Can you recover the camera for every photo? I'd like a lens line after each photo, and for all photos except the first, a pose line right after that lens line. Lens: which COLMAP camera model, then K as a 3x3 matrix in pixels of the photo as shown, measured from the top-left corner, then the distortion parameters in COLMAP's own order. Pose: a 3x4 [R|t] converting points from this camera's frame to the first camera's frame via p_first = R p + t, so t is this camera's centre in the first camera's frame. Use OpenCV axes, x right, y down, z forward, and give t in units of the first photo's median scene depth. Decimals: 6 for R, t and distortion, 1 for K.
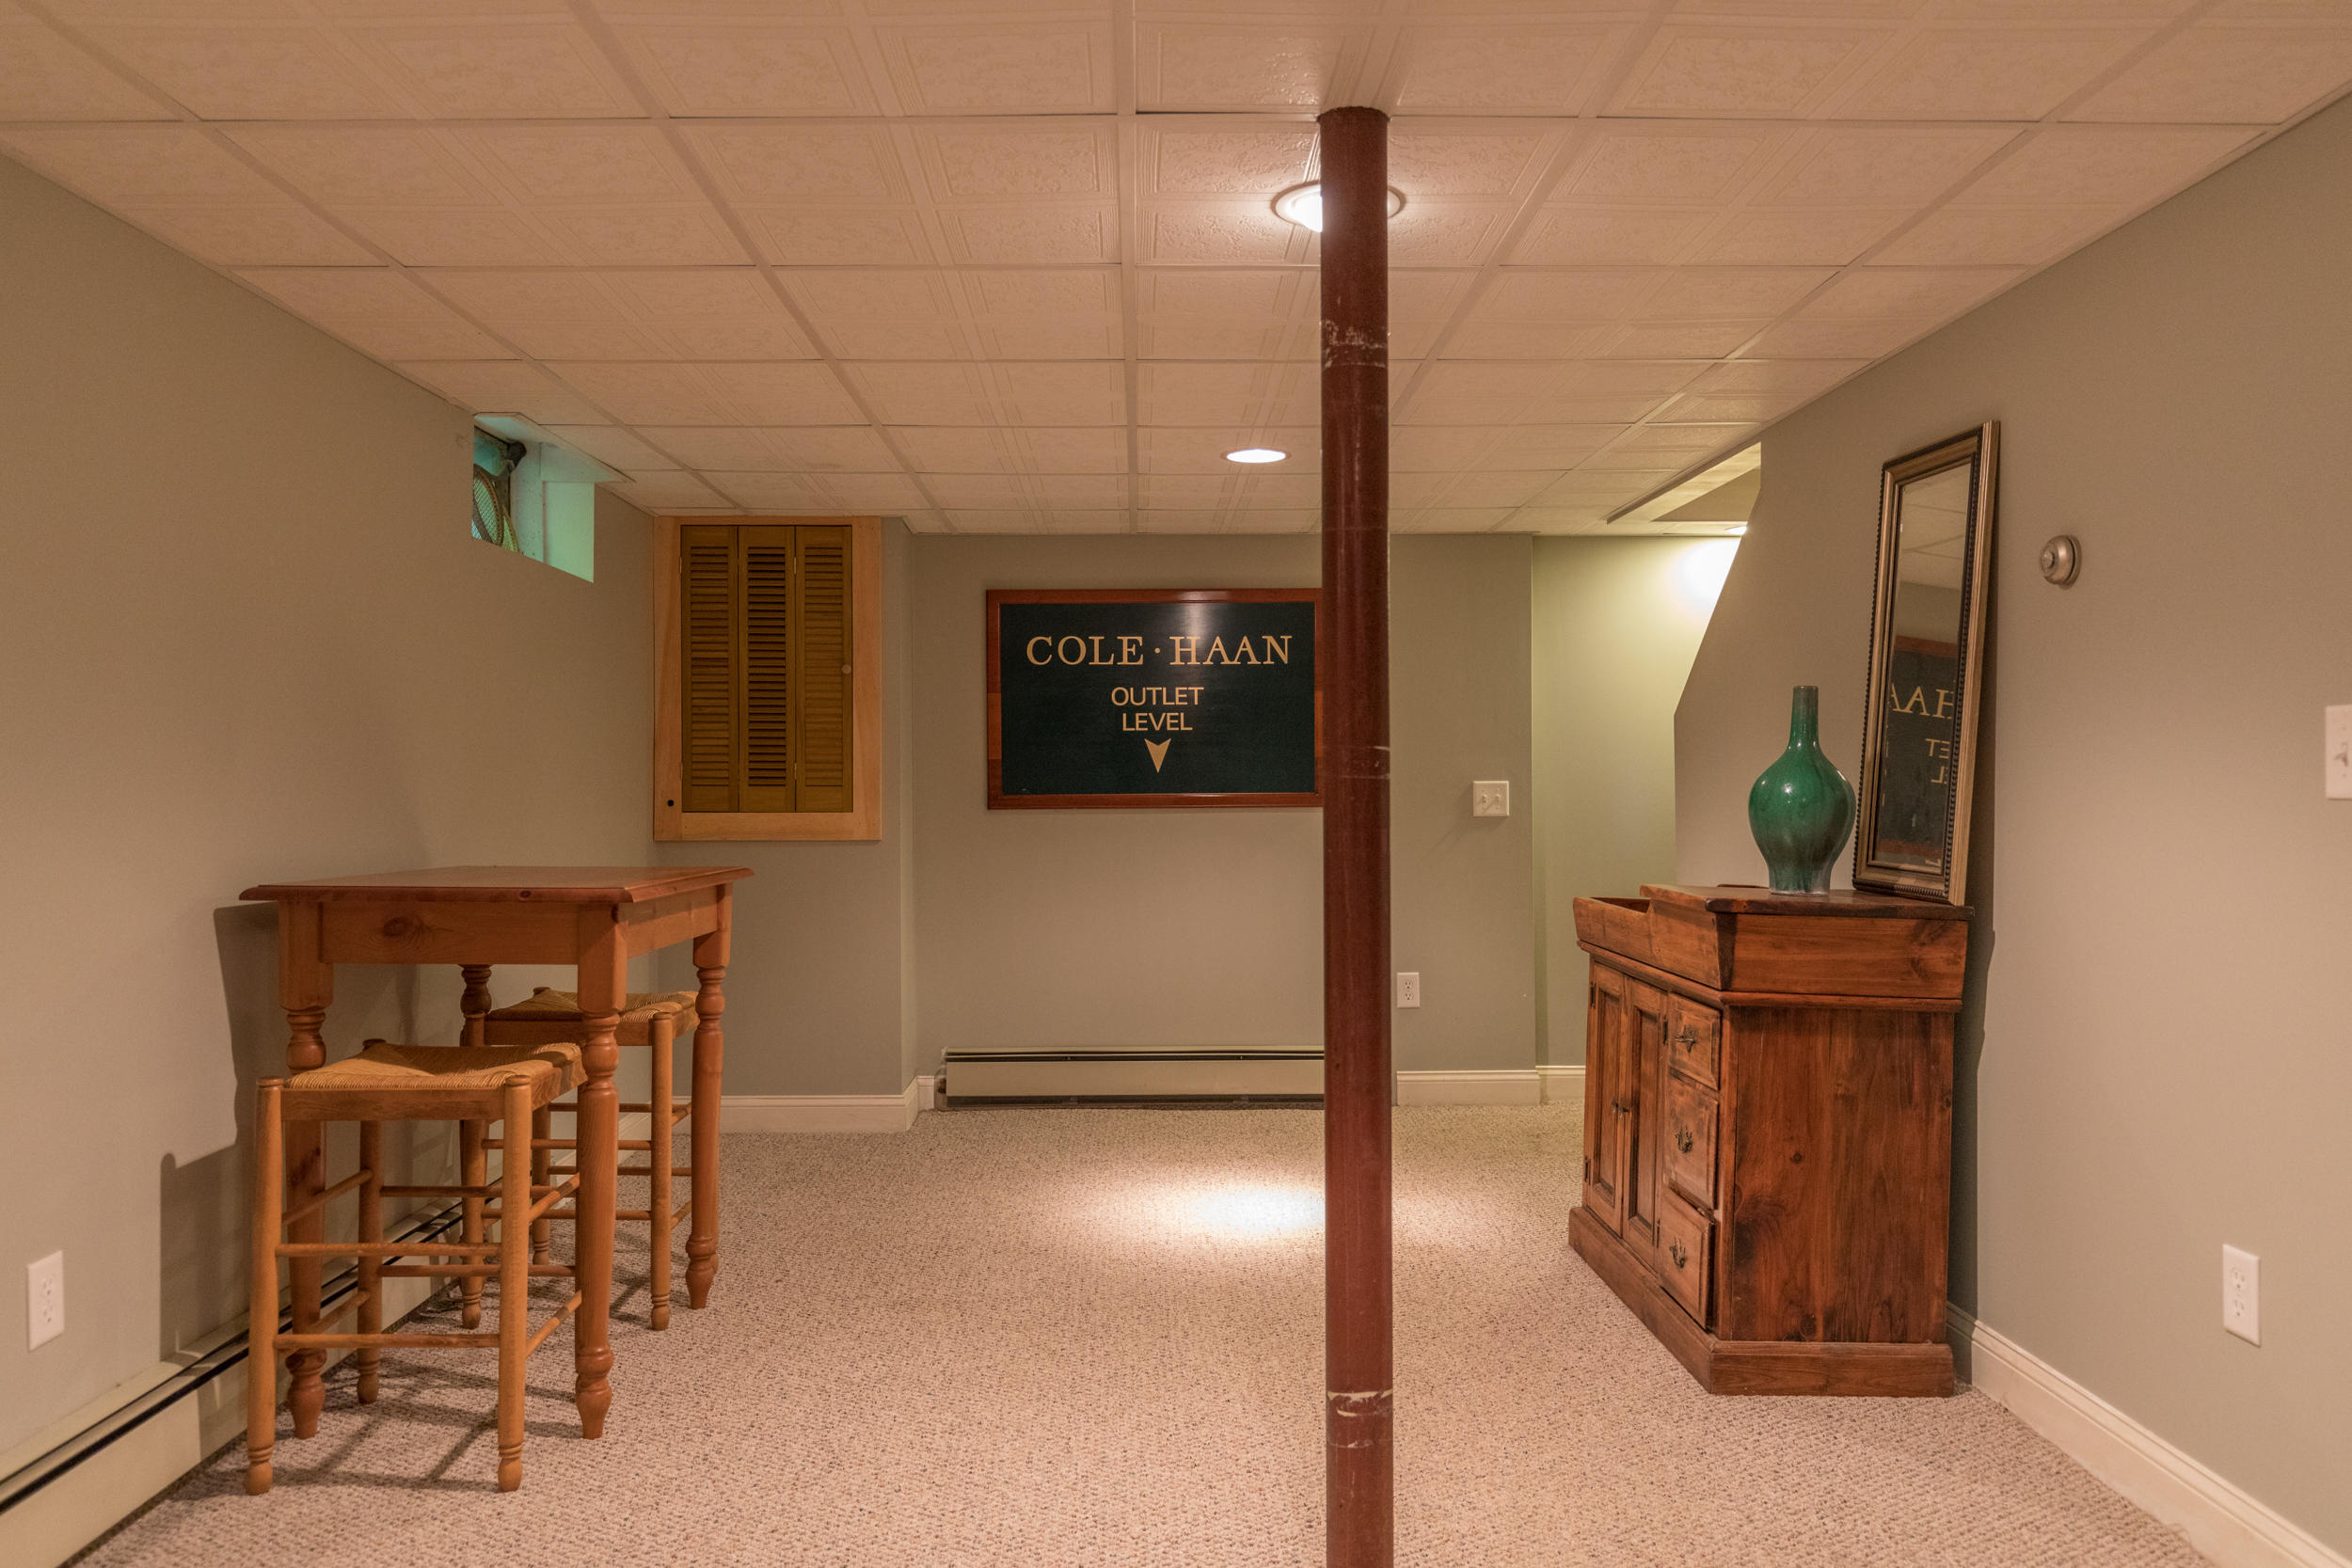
lens RADIAL K [[1710.6, 0, 1176.0], [0, 1710.6, 784.0], [0, 0, 1]] dist [-0.001748, -0.003249]
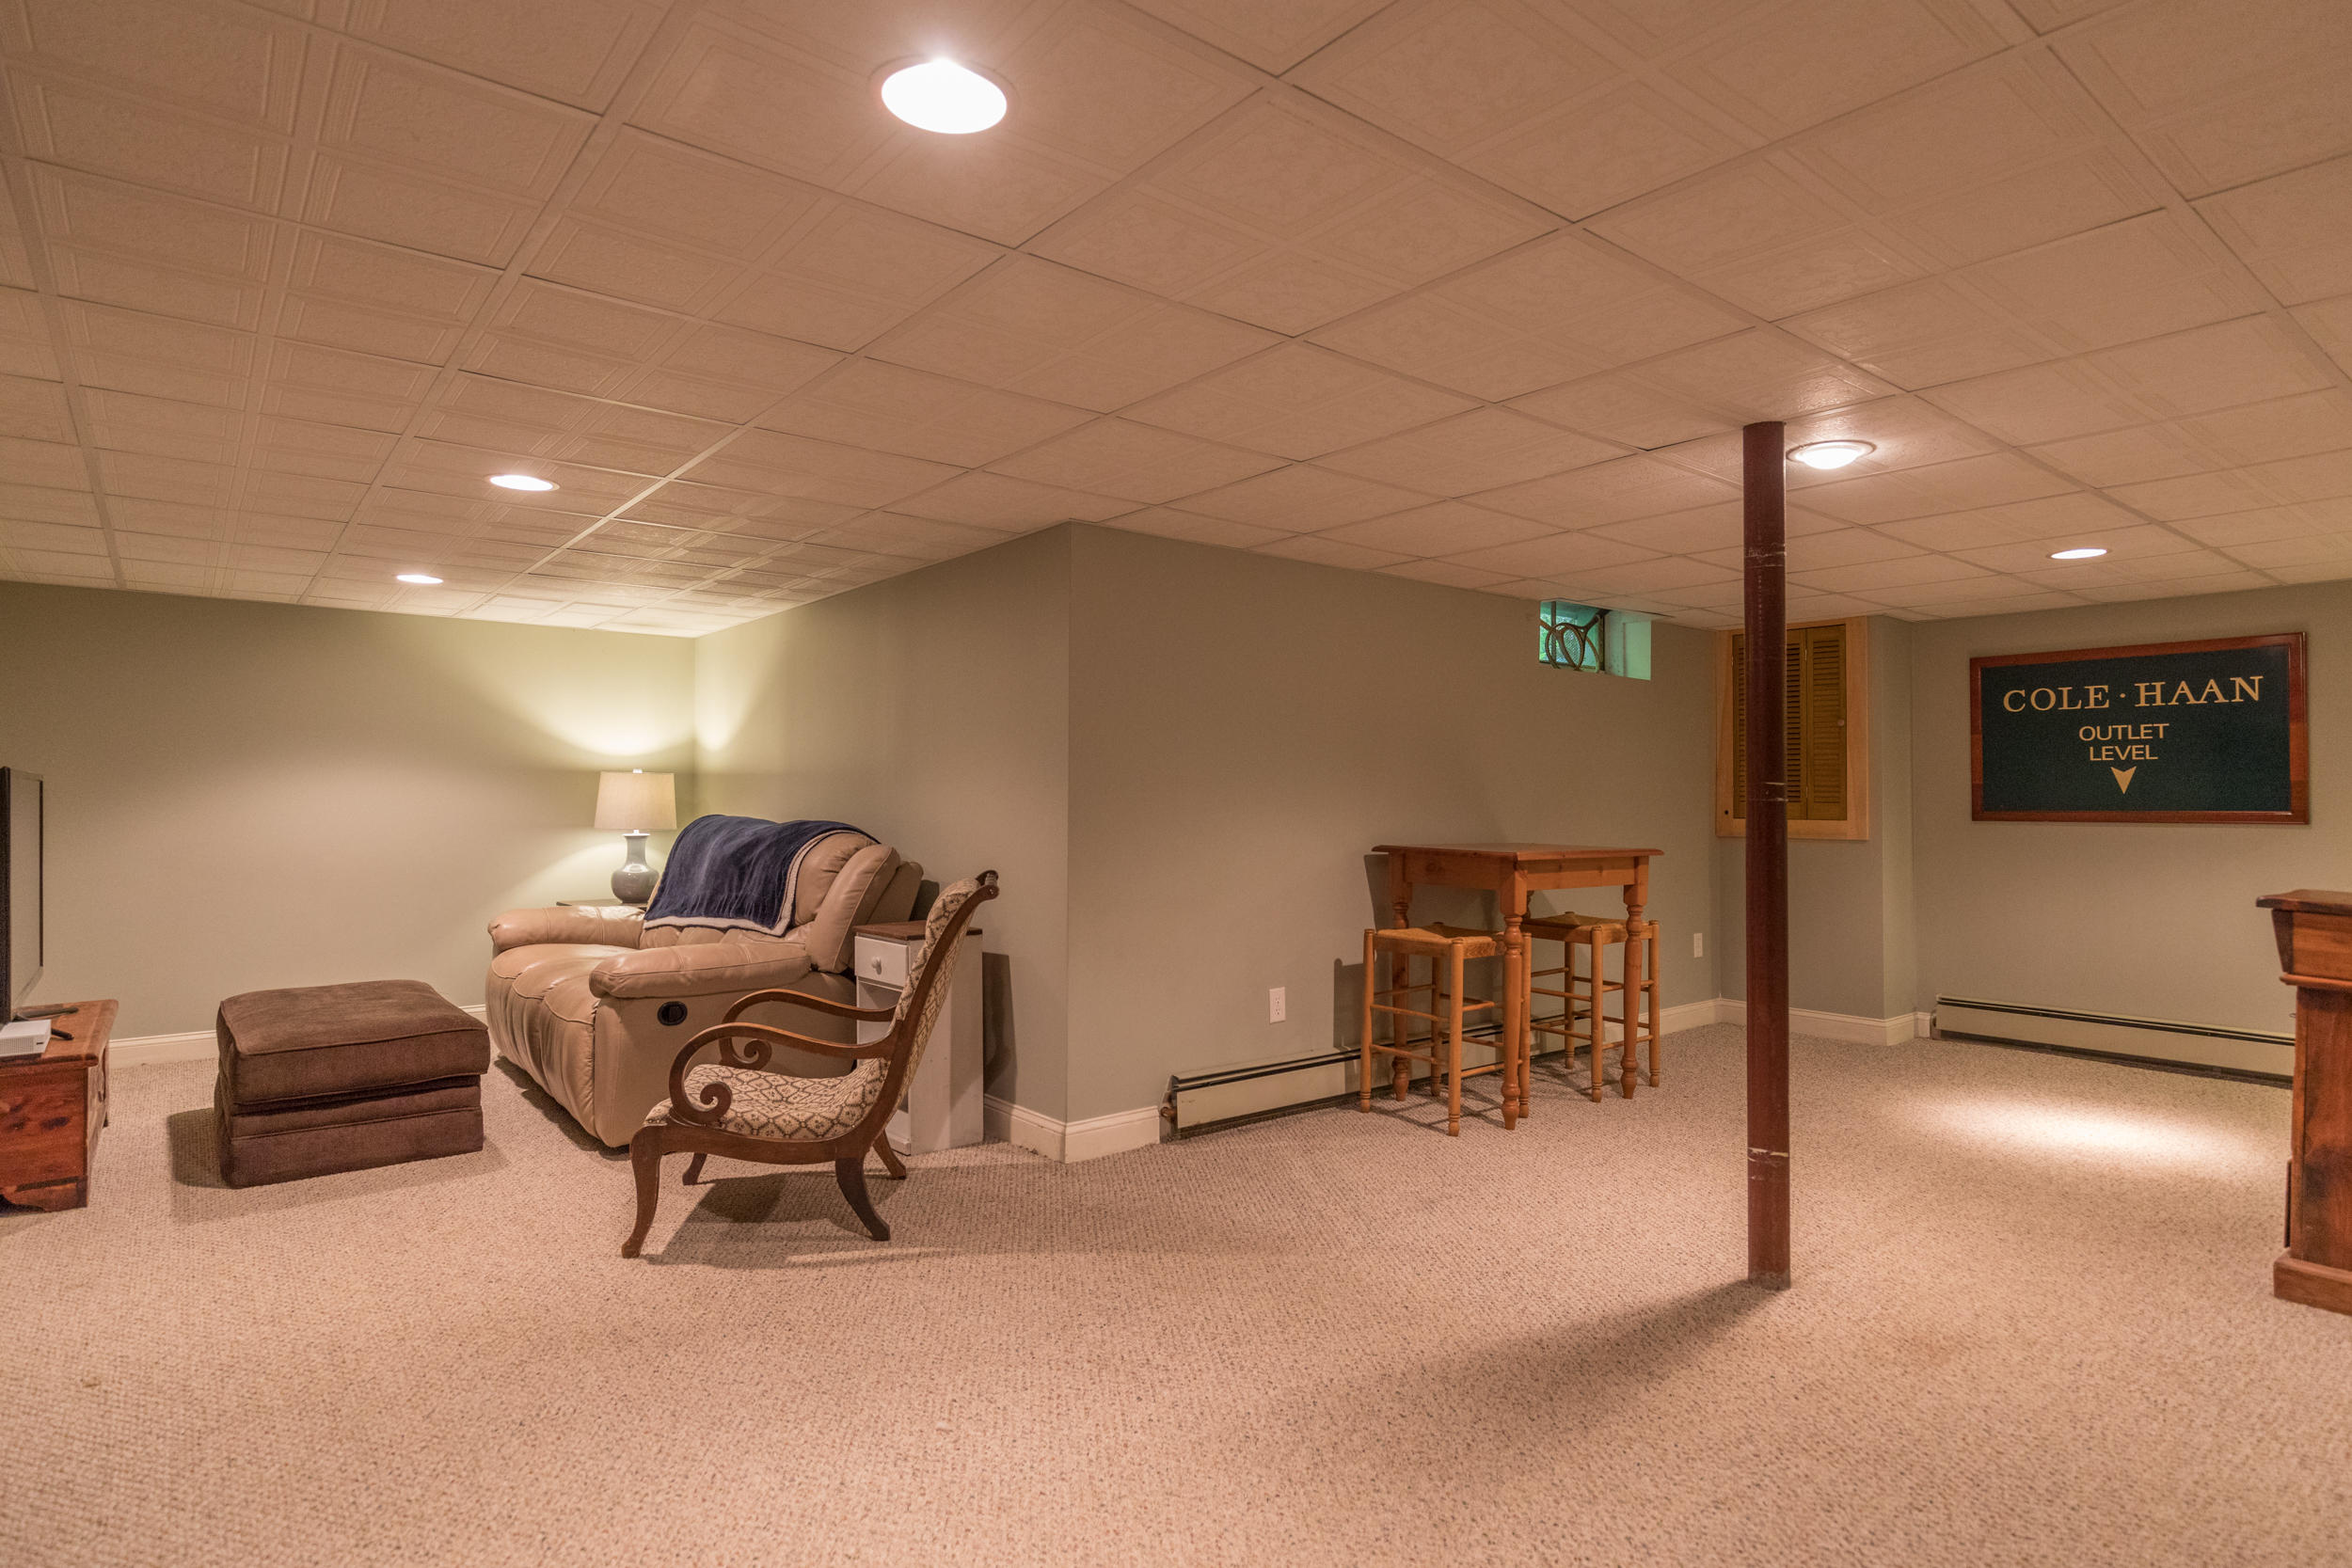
lens RADIAL K [[1248.7, 0, 1176.0], [0, 1248.7, 784.0], [0, 0, 1]] dist [0.001932, 0.000858]
pose [[0.617245, -0.003410, -0.786764, 0.281335], [-0.005576, 0.999947, -0.008709, -0.002067], [0.786751, 0.009763, 0.617193, -0.102059]]
